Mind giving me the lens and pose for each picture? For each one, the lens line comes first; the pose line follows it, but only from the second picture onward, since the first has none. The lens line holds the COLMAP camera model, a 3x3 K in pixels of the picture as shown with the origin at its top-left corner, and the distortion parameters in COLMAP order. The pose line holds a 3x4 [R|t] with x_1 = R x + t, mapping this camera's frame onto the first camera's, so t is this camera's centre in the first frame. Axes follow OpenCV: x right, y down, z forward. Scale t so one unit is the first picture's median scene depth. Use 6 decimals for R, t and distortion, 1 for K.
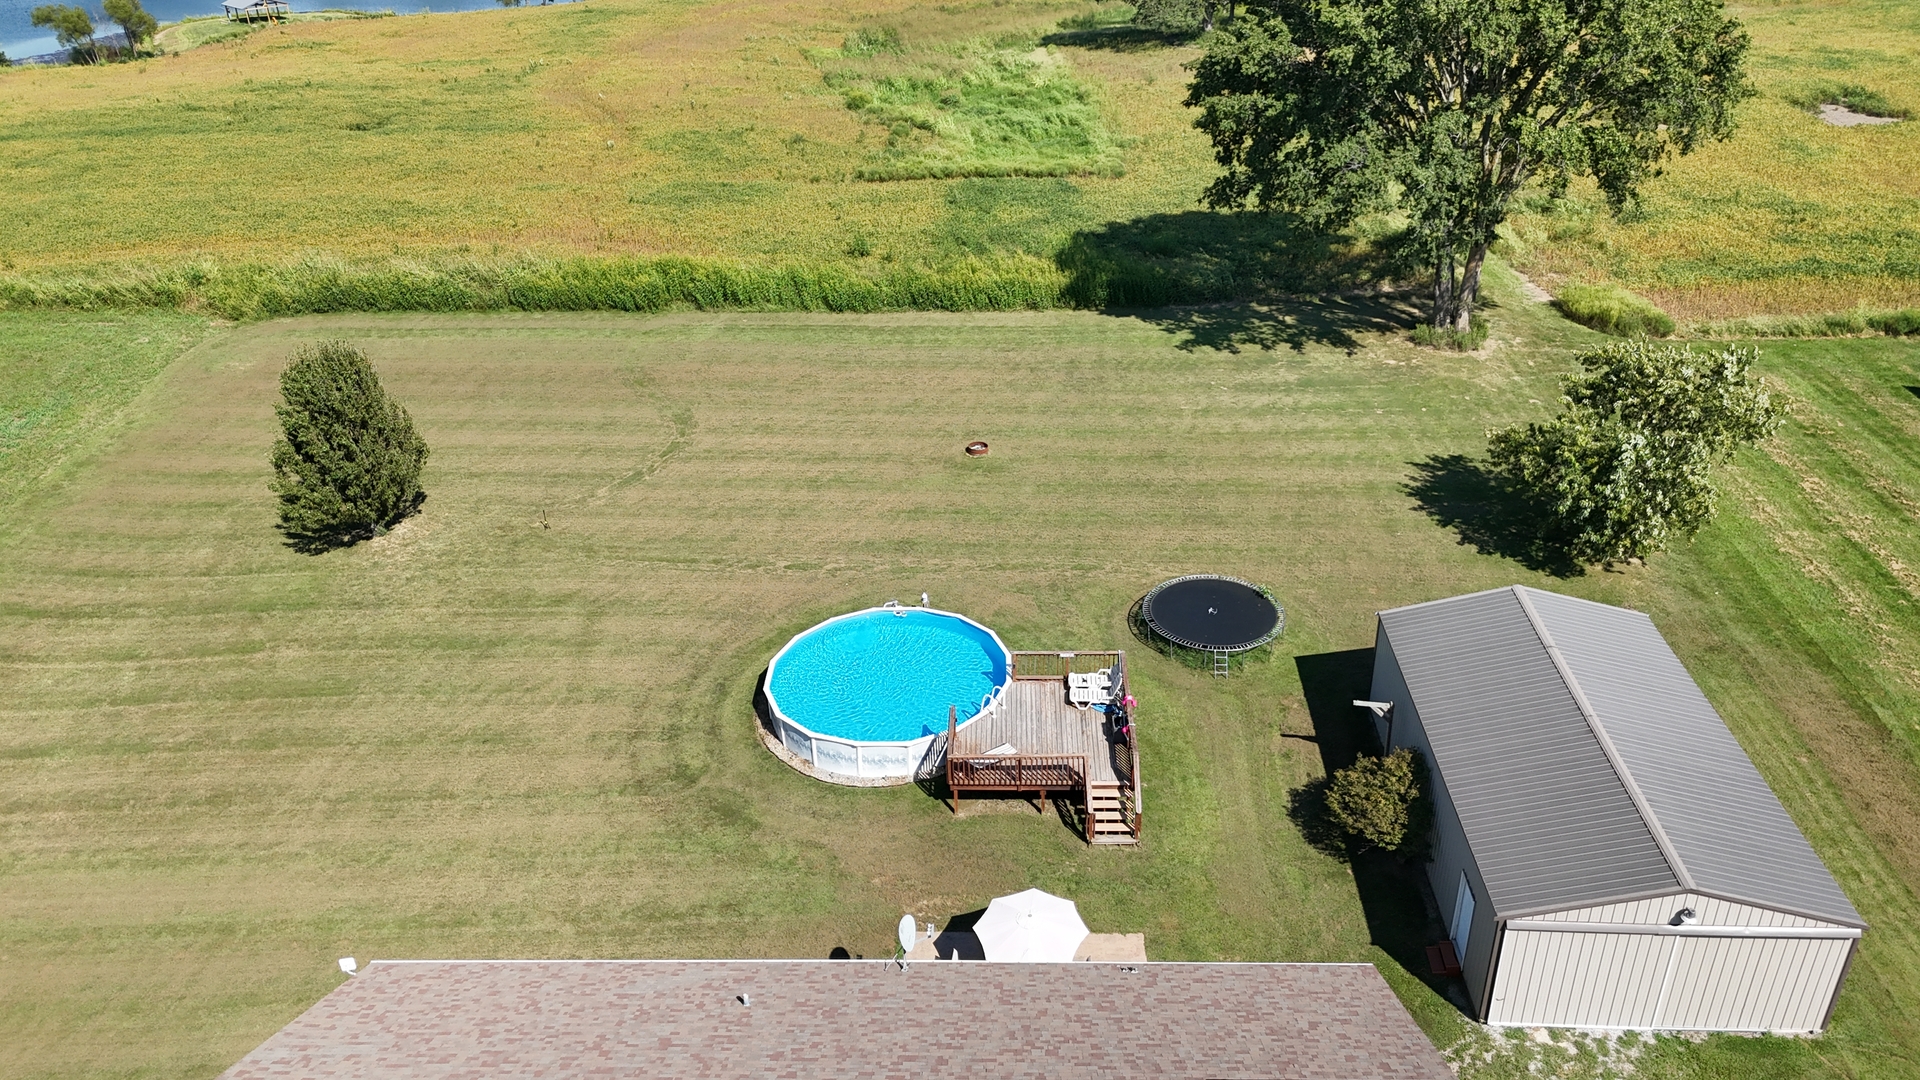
lens RADIAL K [[1421.9, 0, 958.4], [0, 1421.9, 533.2], [0, 0, 1]] dist [0.072237, -0.069050]
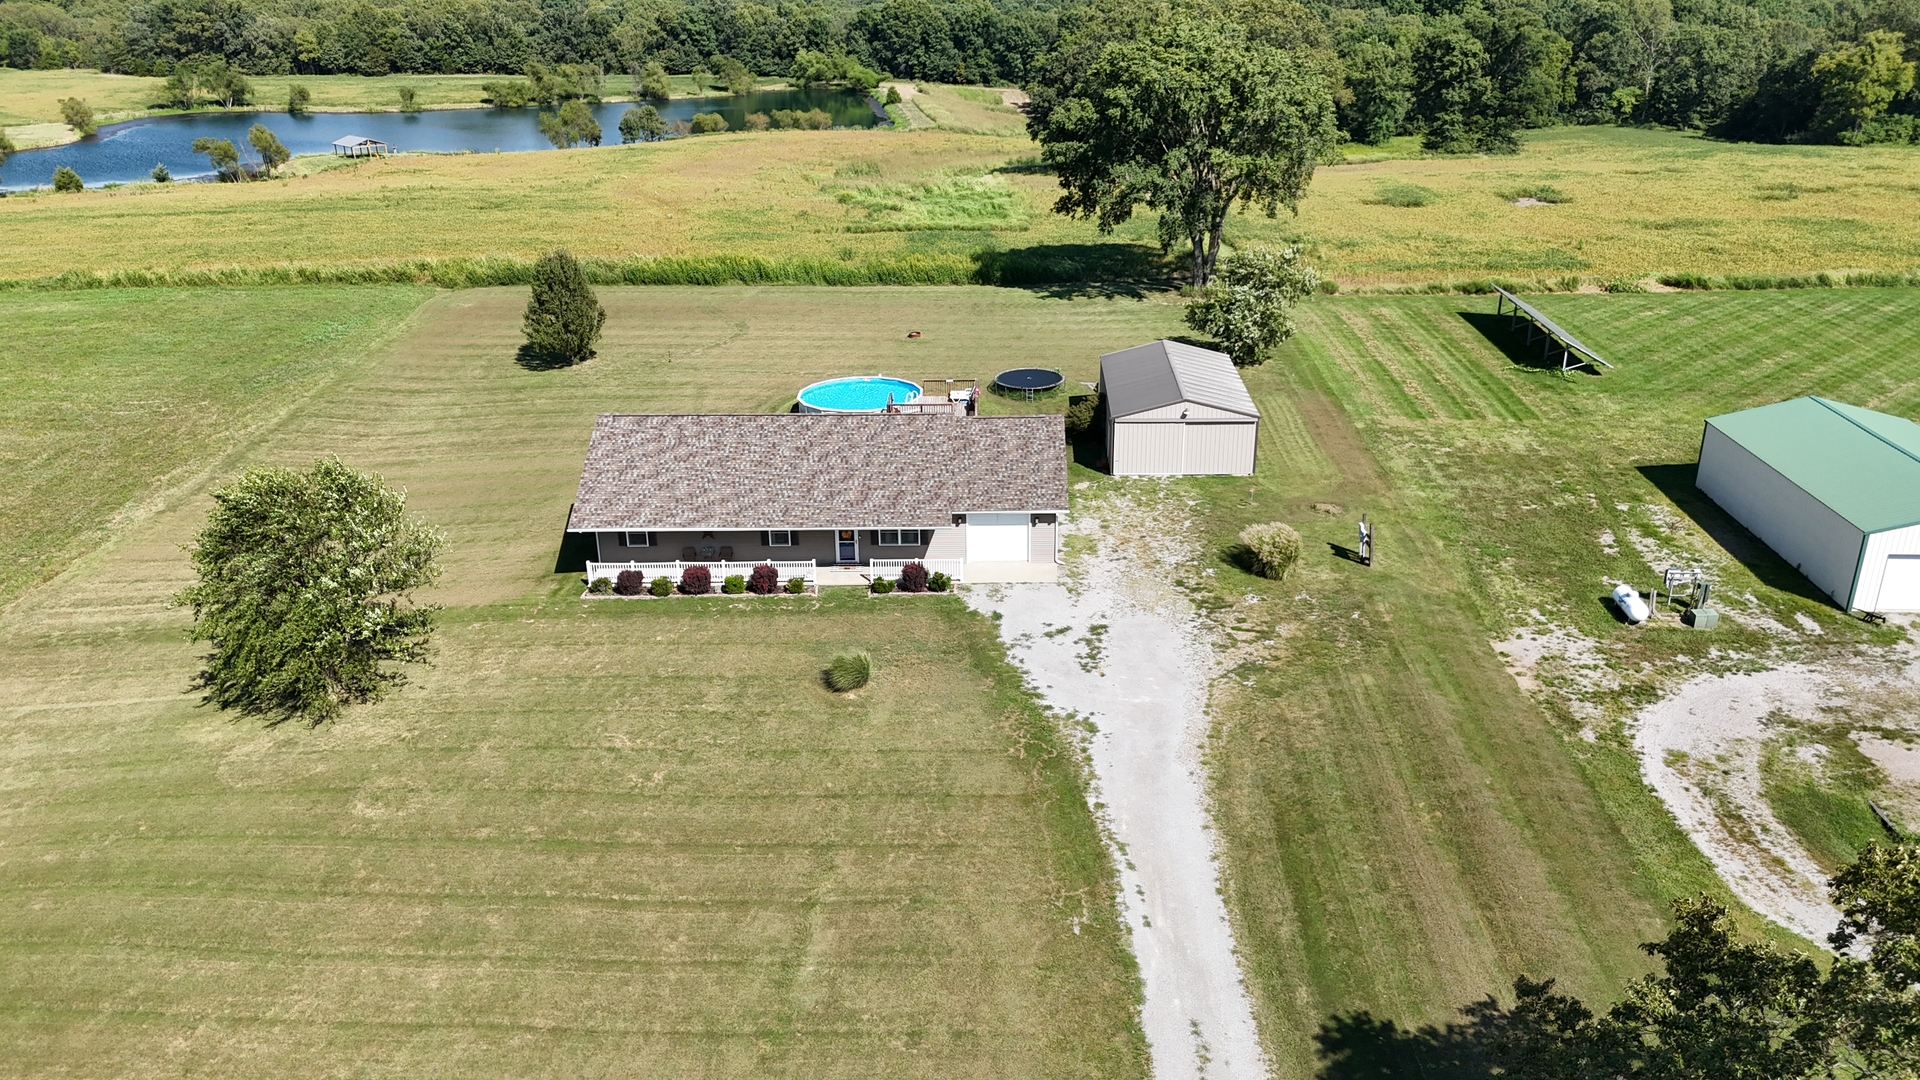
lens RADIAL K [[1421.9, 0, 966.0], [0, 1421.9, 545.7], [0, 0, 1]] dist [0.072237, -0.069050]
pose [[0.999840, 0.005569, 0.016970, 0.048226], [-0.003674, 0.993953, -0.109741, 0.383687], [-0.017478, 0.109661, 0.993815, -0.687643]]
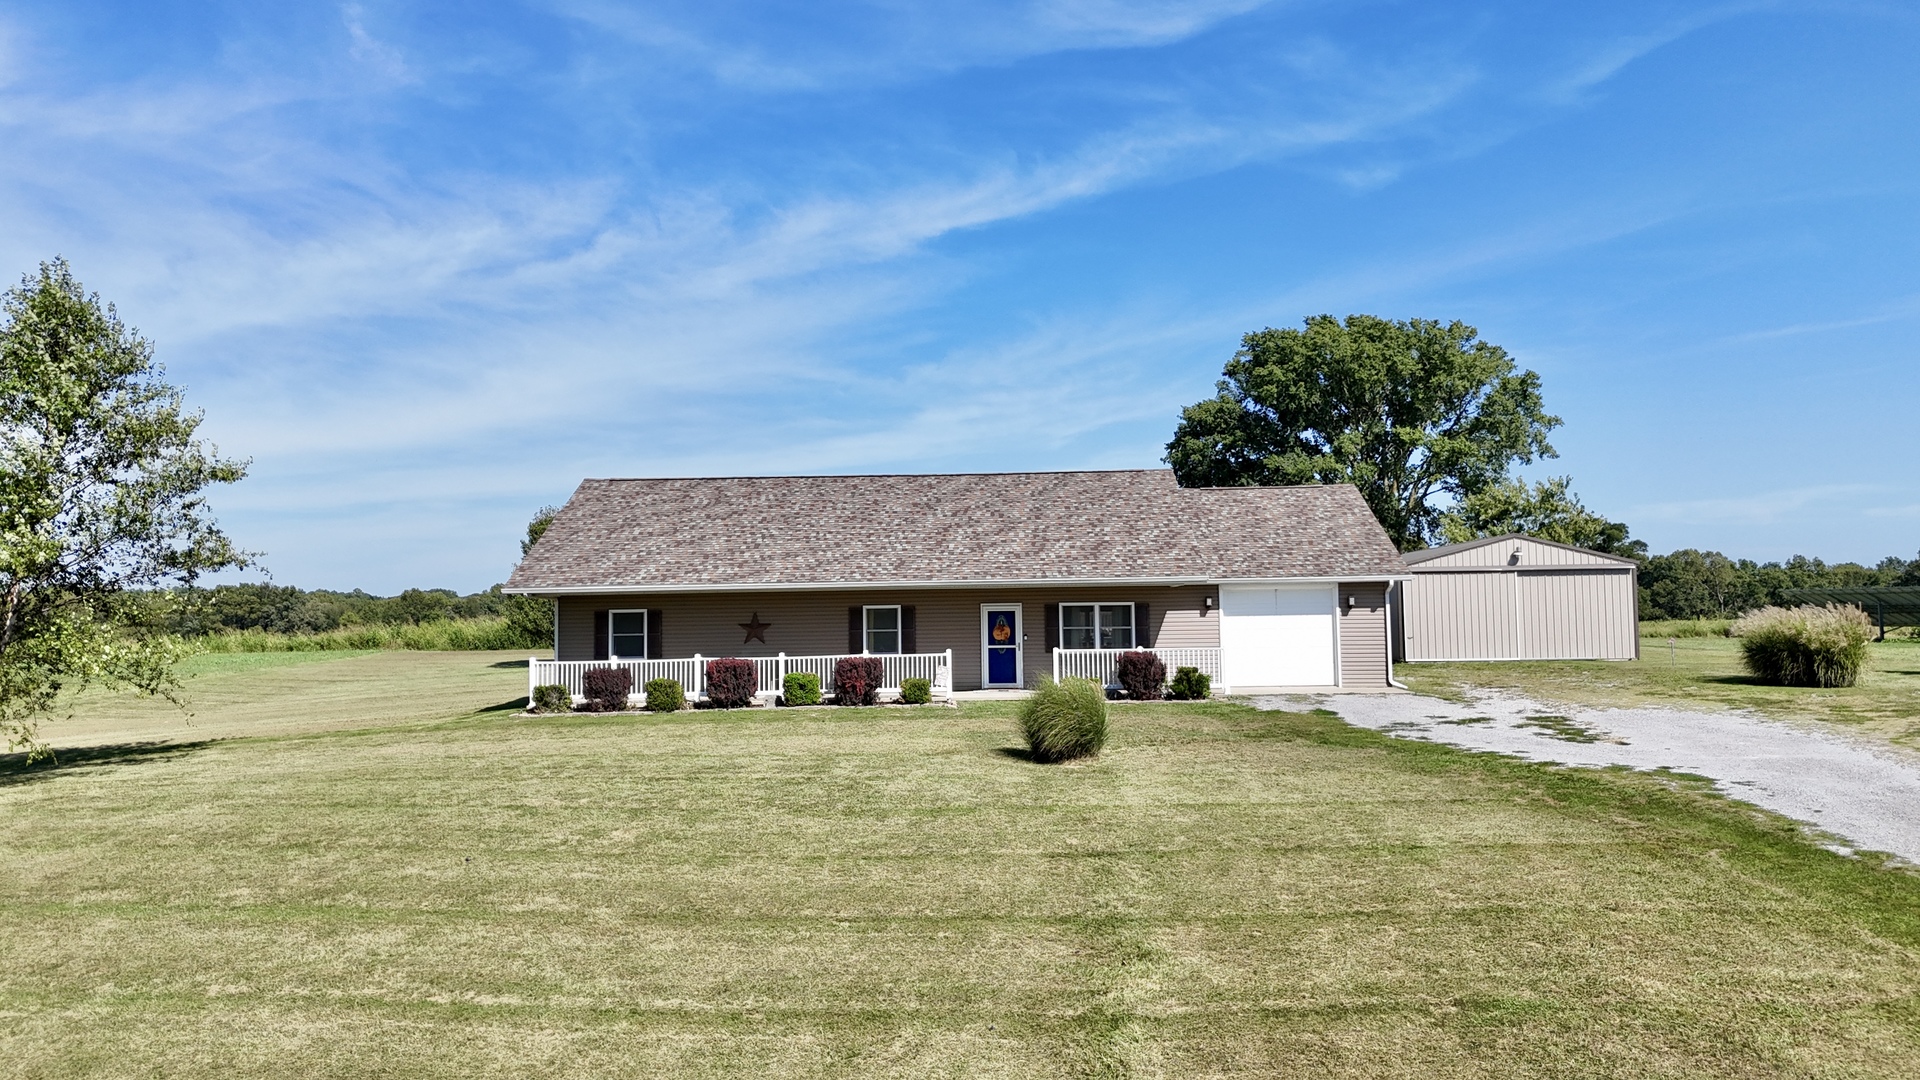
lens RADIAL K [[1421.9, 0, 958.9], [0, 1421.9, 526.9], [0, 0, 1]] dist [0.072237, -0.069050]
pose [[0.999948, 0.009561, -0.003531, -0.040500], [-0.009968, 0.845026, -0.534632, 0.539375], [-0.002128, 0.534639, 0.845078, -0.150162]]
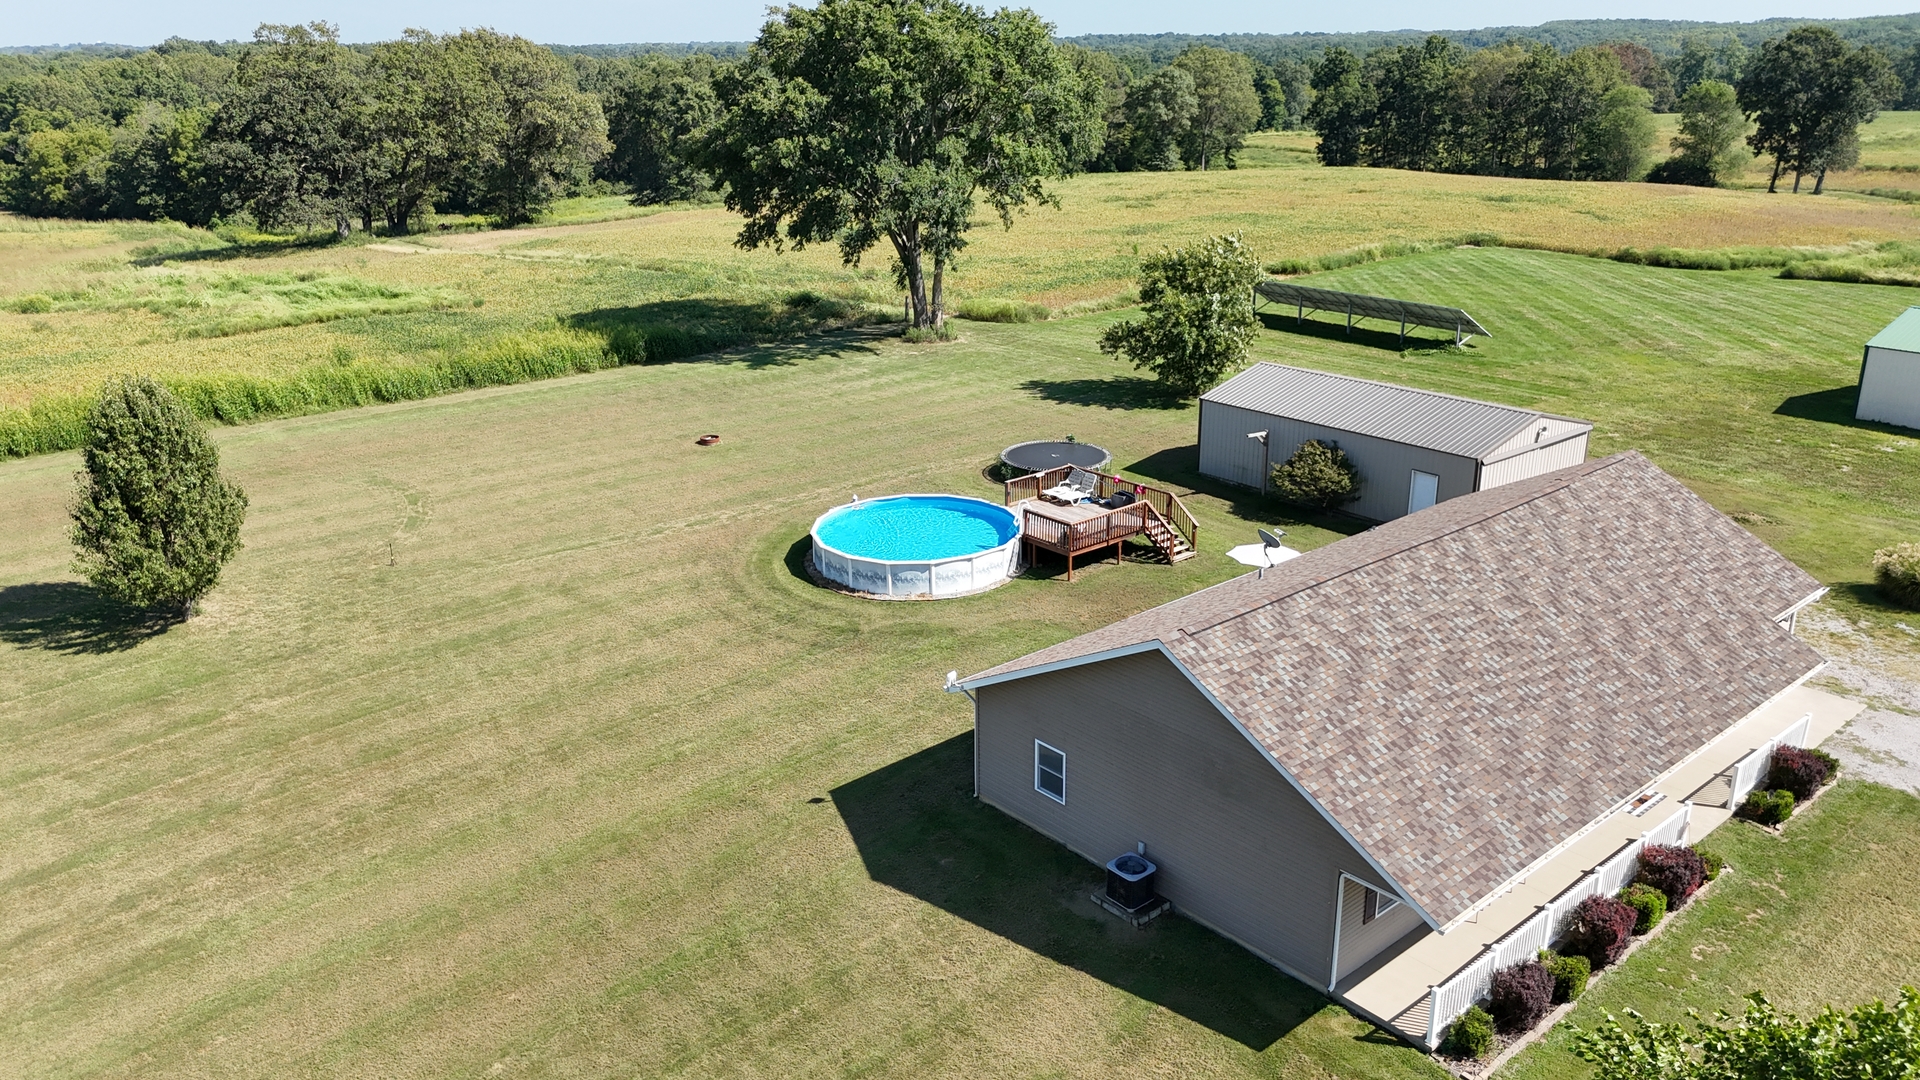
lens RADIAL K [[1421.9, 0, 963.8], [0, 1421.9, 544.1], [0, 0, 1]] dist [0.072237, -0.069050]
pose [[0.731673, -0.205763, 0.649859, -0.559001], [0.318261, 0.946182, -0.058742, 0.138800], [-0.602798, 0.249804, 0.757781, 0.088885]]
